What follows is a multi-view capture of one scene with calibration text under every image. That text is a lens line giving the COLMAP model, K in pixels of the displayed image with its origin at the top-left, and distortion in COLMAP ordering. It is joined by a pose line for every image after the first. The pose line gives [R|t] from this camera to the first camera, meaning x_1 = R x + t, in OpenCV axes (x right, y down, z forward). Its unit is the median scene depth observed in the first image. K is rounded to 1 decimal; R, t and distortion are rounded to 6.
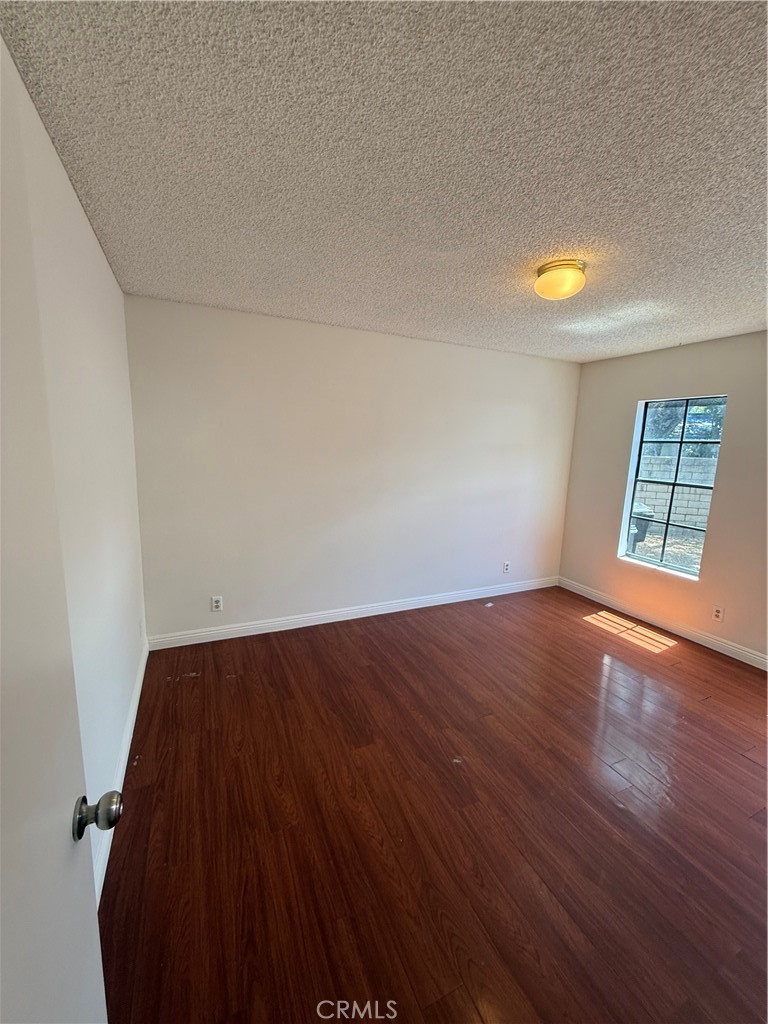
lens RADIAL K [[409.2, 0, 384.0], [0, 409.2, 512.0], [0, 0, 1]] dist [0.001405, 0.000263]
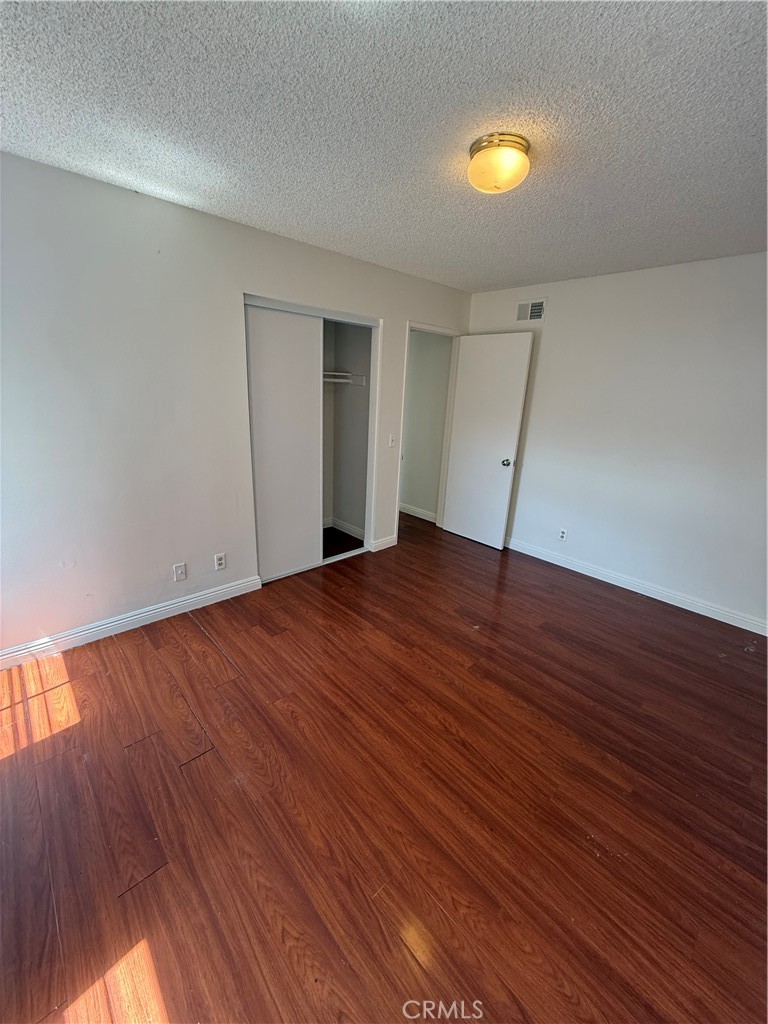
lens RADIAL K [[409.2, 0, 384.0], [0, 409.2, 512.0], [0, 0, 1]] dist [0.001405, 0.000263]
pose [[-0.948022, 0.018395, -0.317673, 0.717575], [-0.127477, 0.892760, 0.432122, -0.228349], [0.291555, 0.450157, -0.844011, 1.508678]]
